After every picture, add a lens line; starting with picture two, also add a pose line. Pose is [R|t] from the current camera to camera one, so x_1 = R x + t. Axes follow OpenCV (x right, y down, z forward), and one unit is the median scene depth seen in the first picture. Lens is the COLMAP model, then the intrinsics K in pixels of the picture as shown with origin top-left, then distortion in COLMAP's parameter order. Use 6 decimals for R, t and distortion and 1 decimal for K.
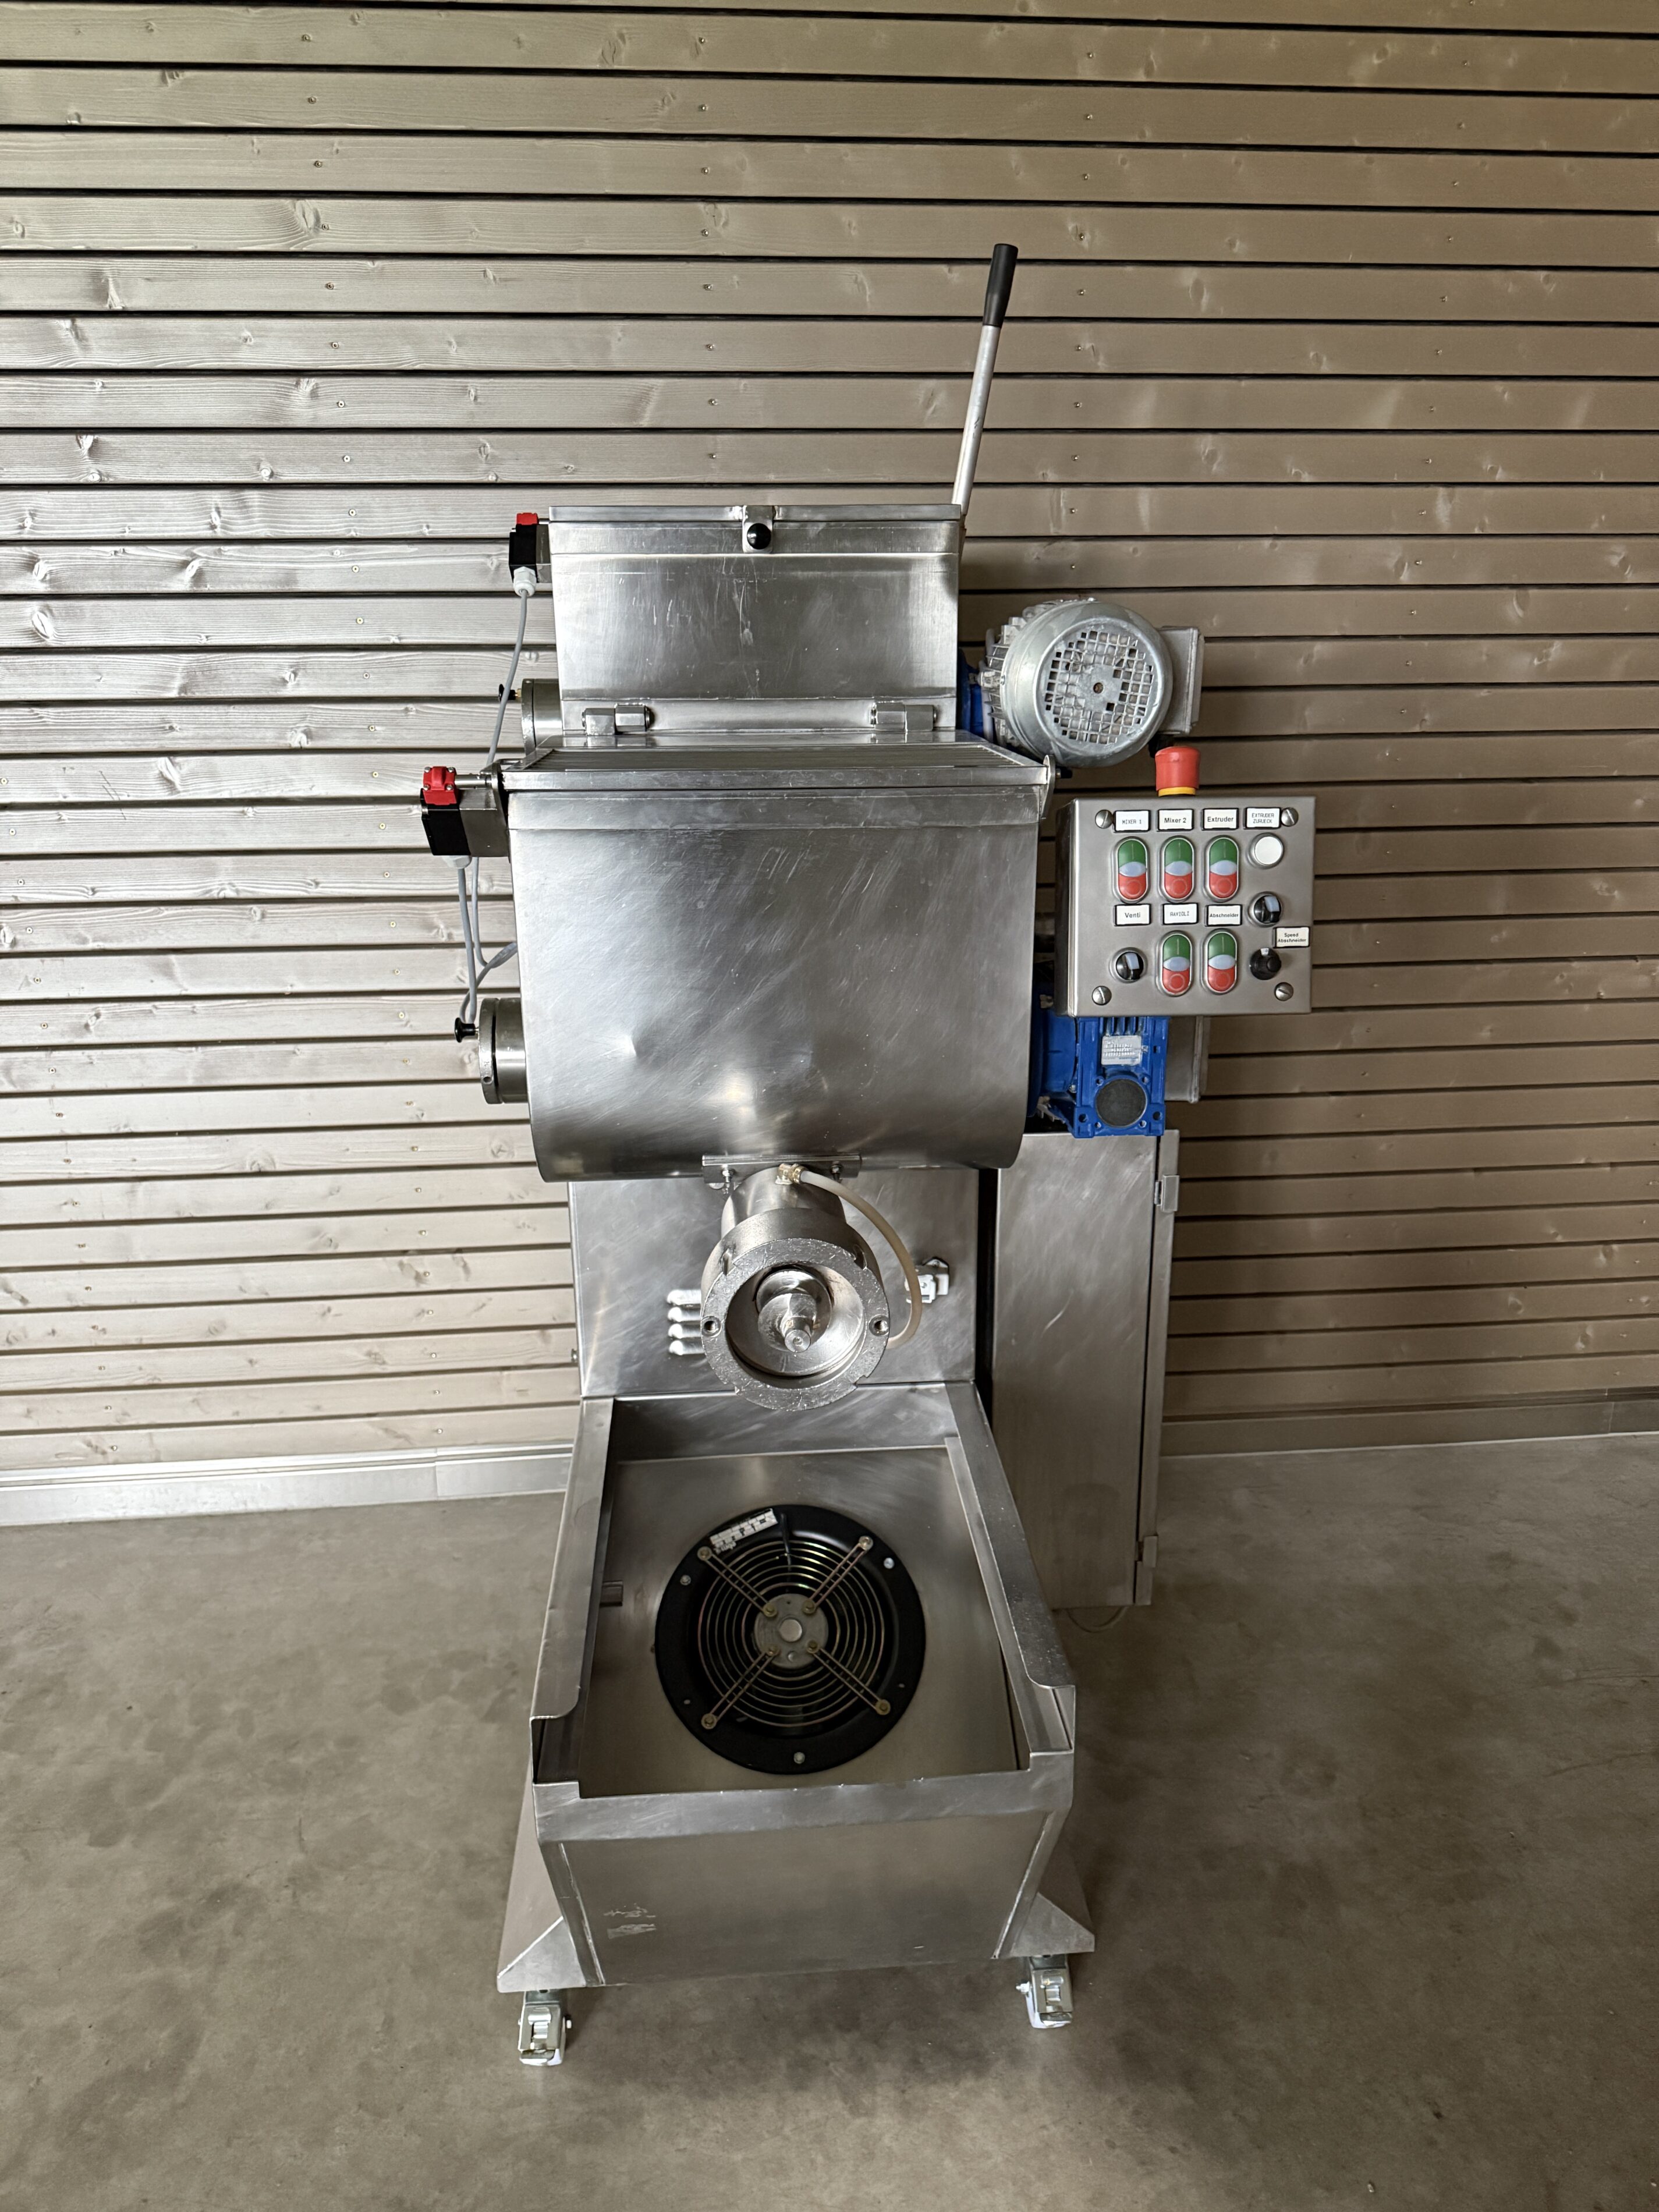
lens RADIAL K [[1586.8, 0, 838.0], [0, 1586.8, 1109.6], [0, 0, 1]] dist [0.031265, -0.051112]
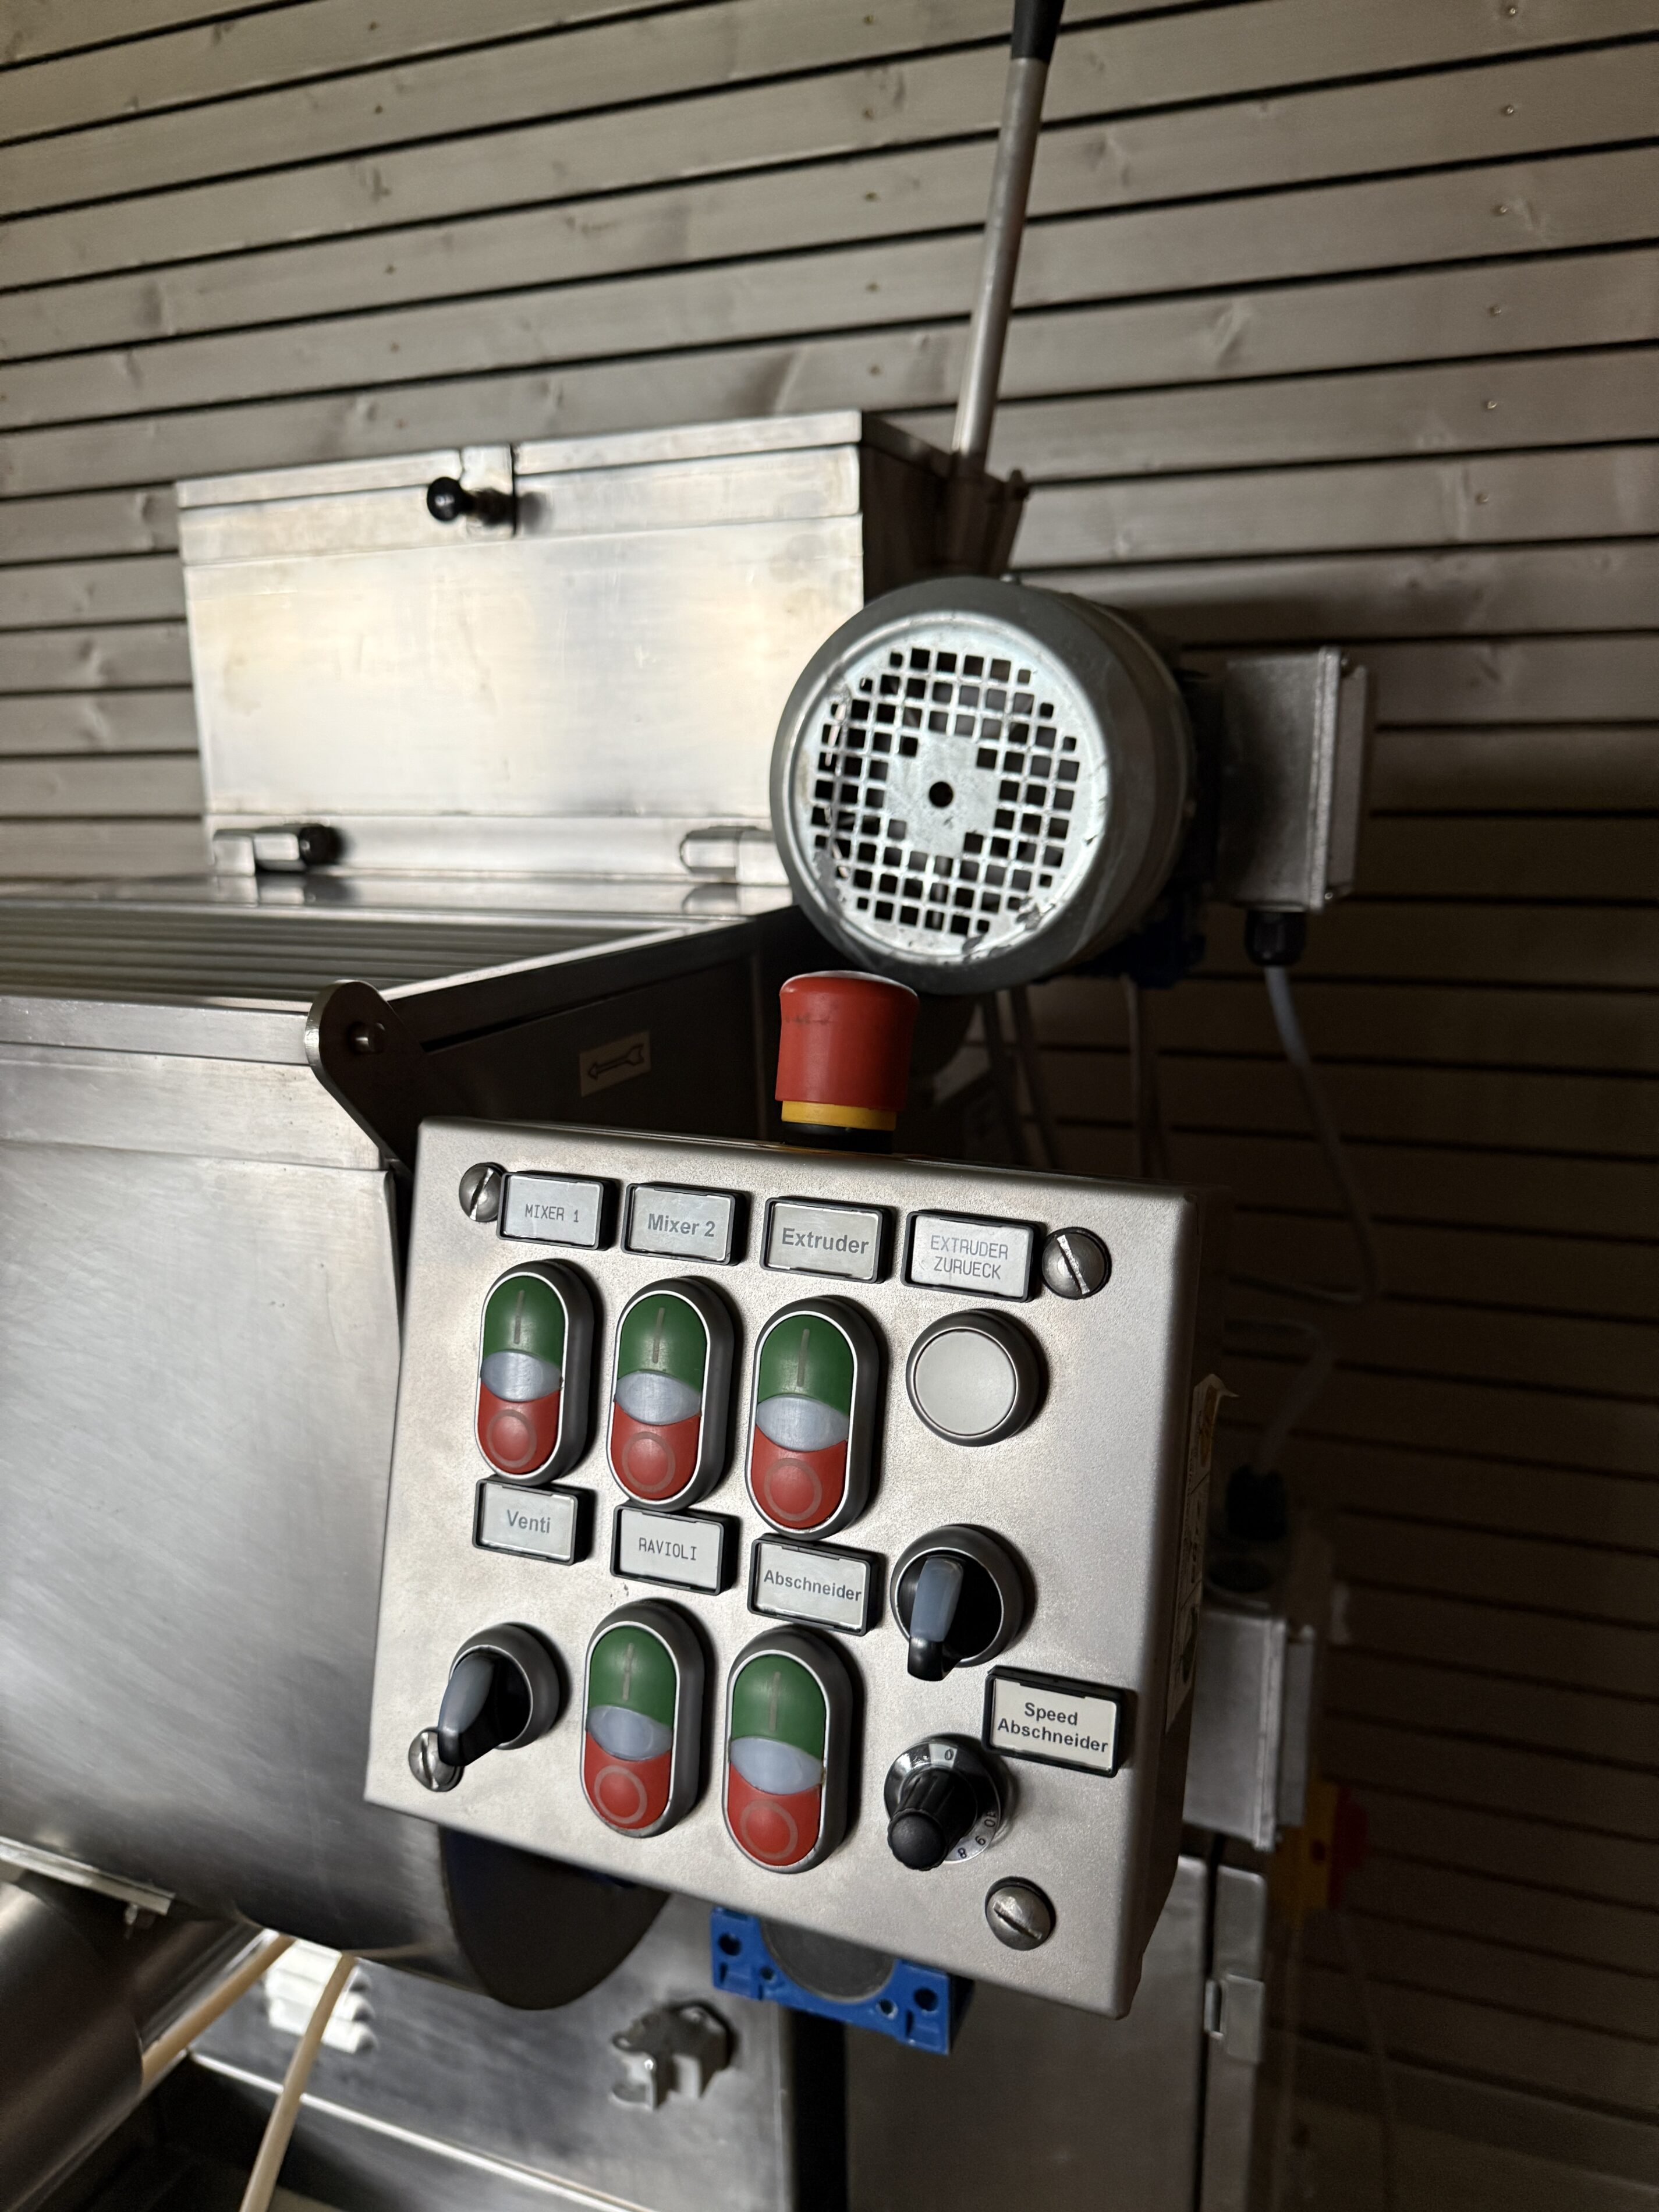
lens RADIAL K [[1550.0, 0, 878.6], [0, 1550.0, 1102.5], [0, 0, 1]] dist [0.077582, -0.115382]
pose [[0.904679, 0.084421, -0.417647, 0.234092], [-0.115855, 0.991984, -0.050444, -0.125607], [0.410041, 0.094022, 0.907208, 0.485713]]
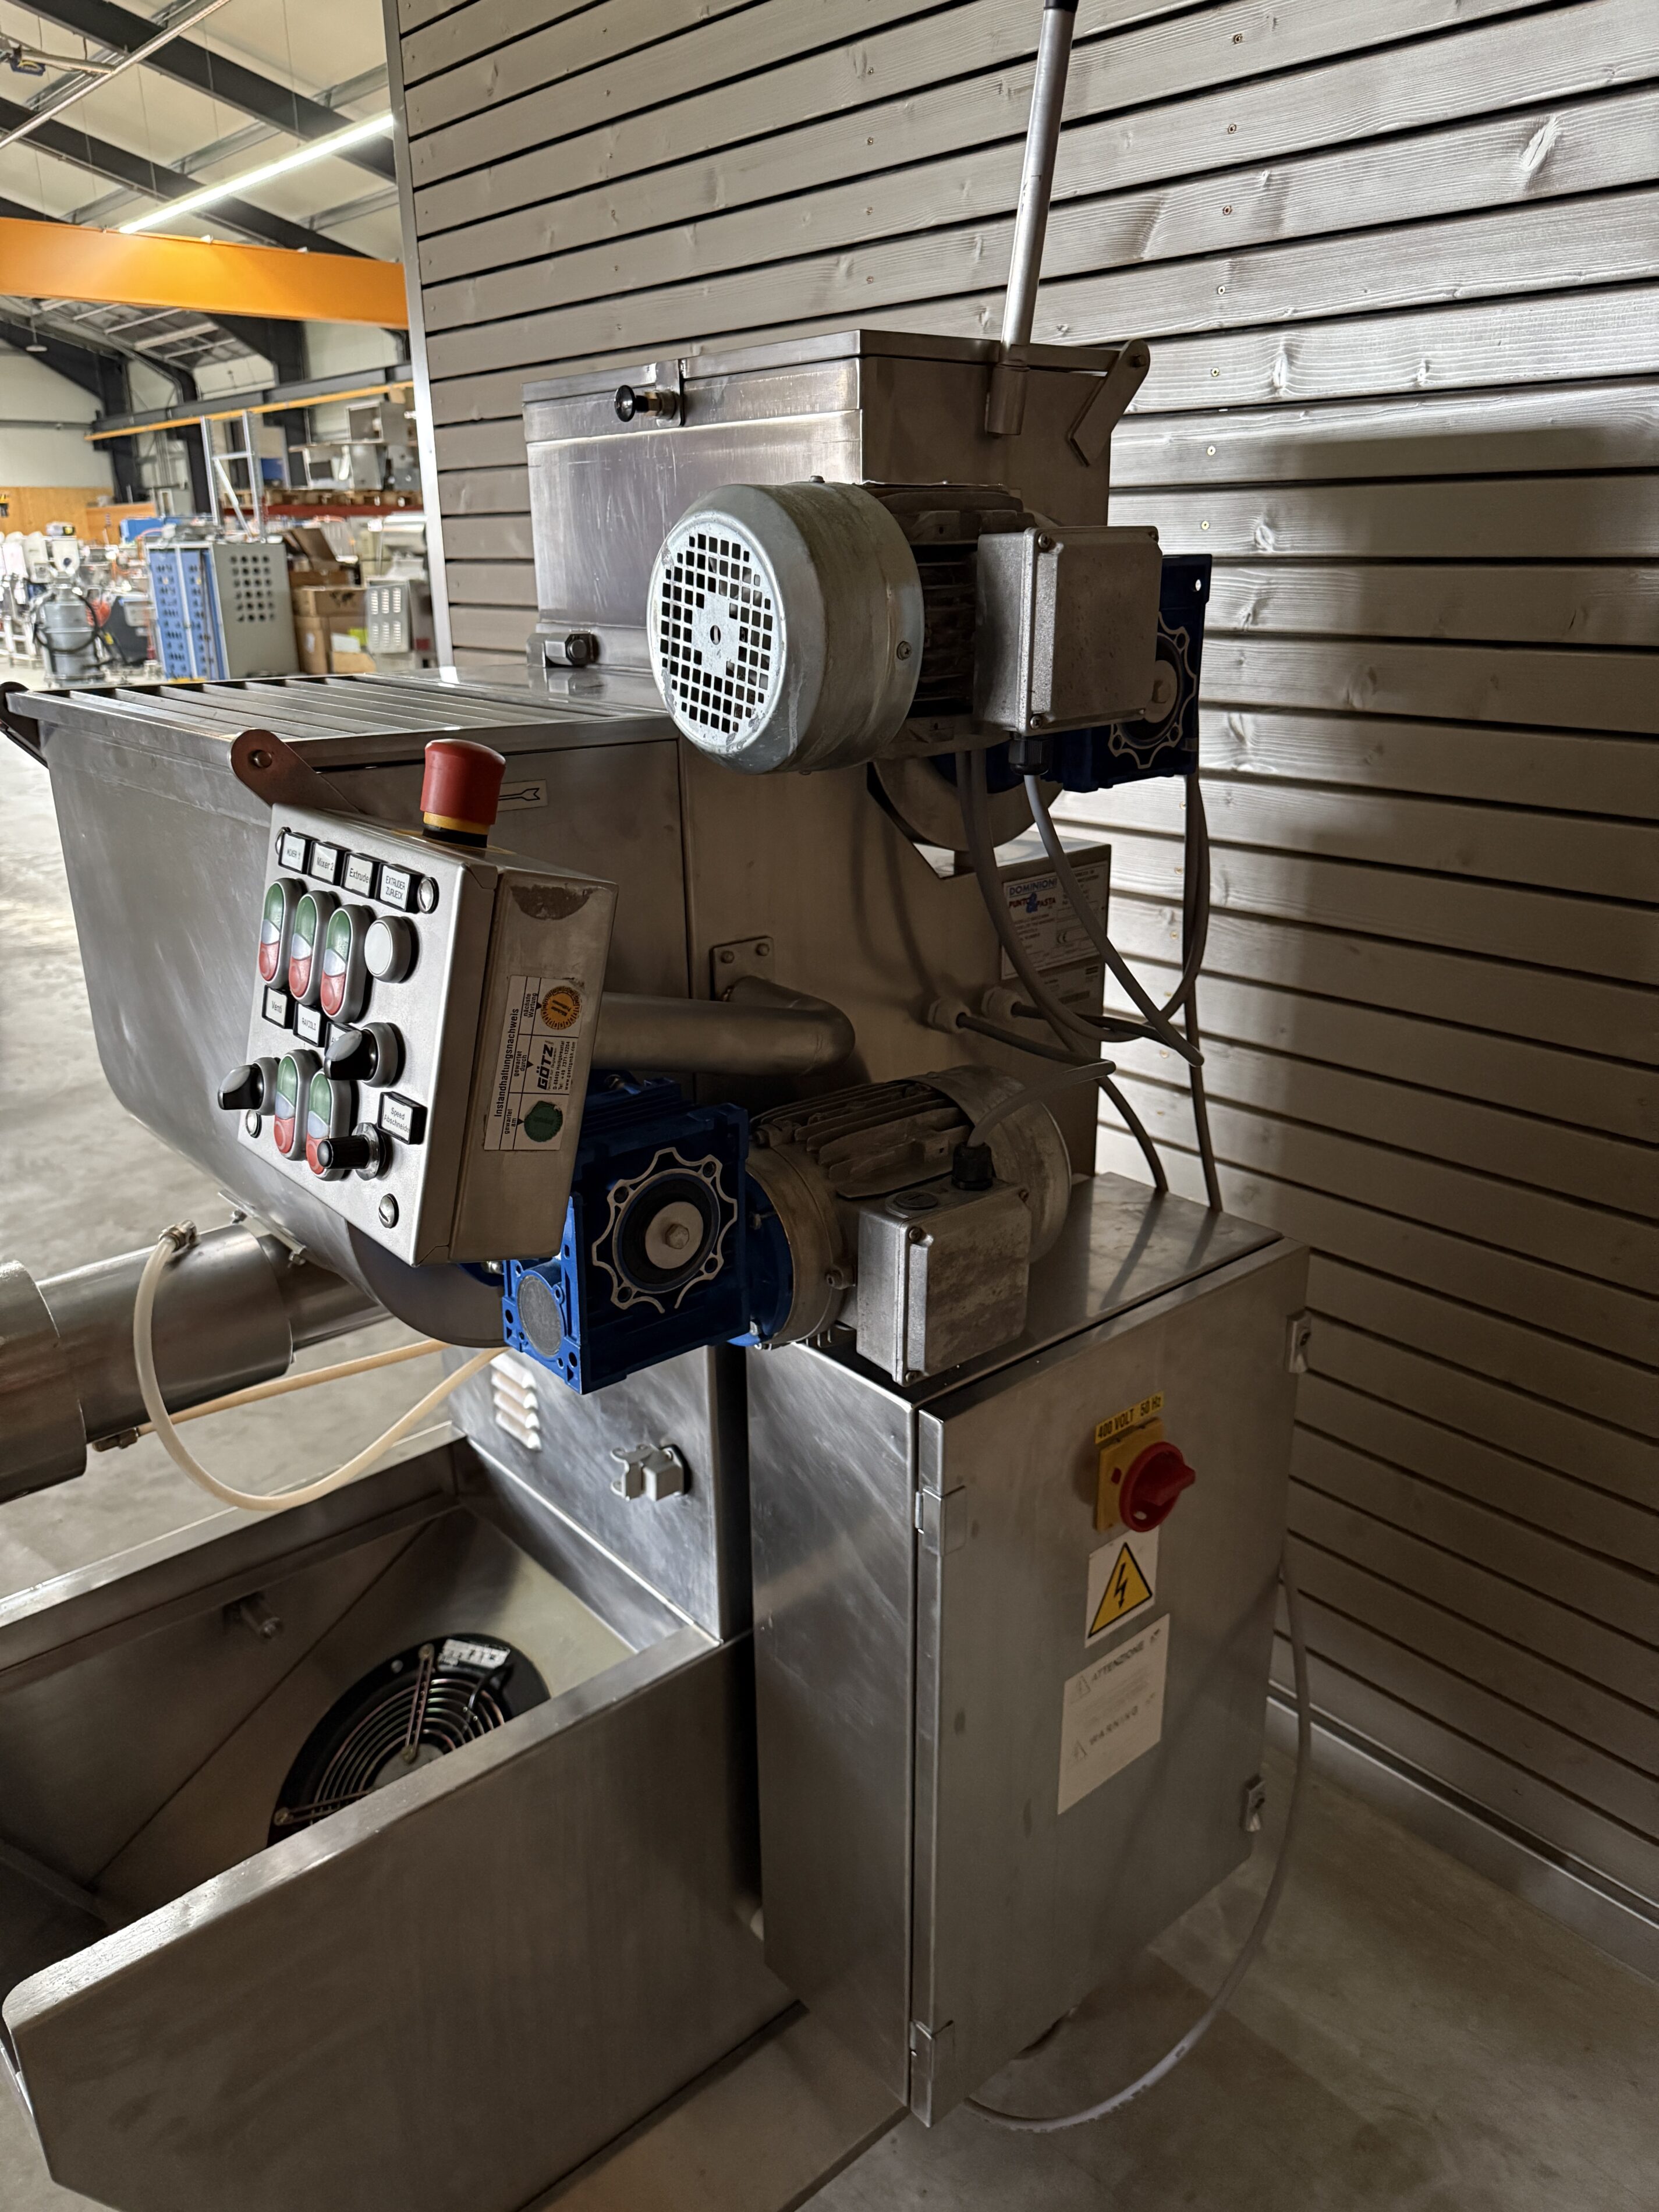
lens RADIAL K [[1586.8, 0, 838.0], [0, 1586.8, 1109.6], [0, 0, 1]] dist [0.031265, -0.051112]
pose [[0.590793, 0.271726, -0.759690, 0.503781], [-0.240568, 0.958079, 0.155602, -0.148743], [0.770124, 0.090829, 0.631394, 0.507388]]
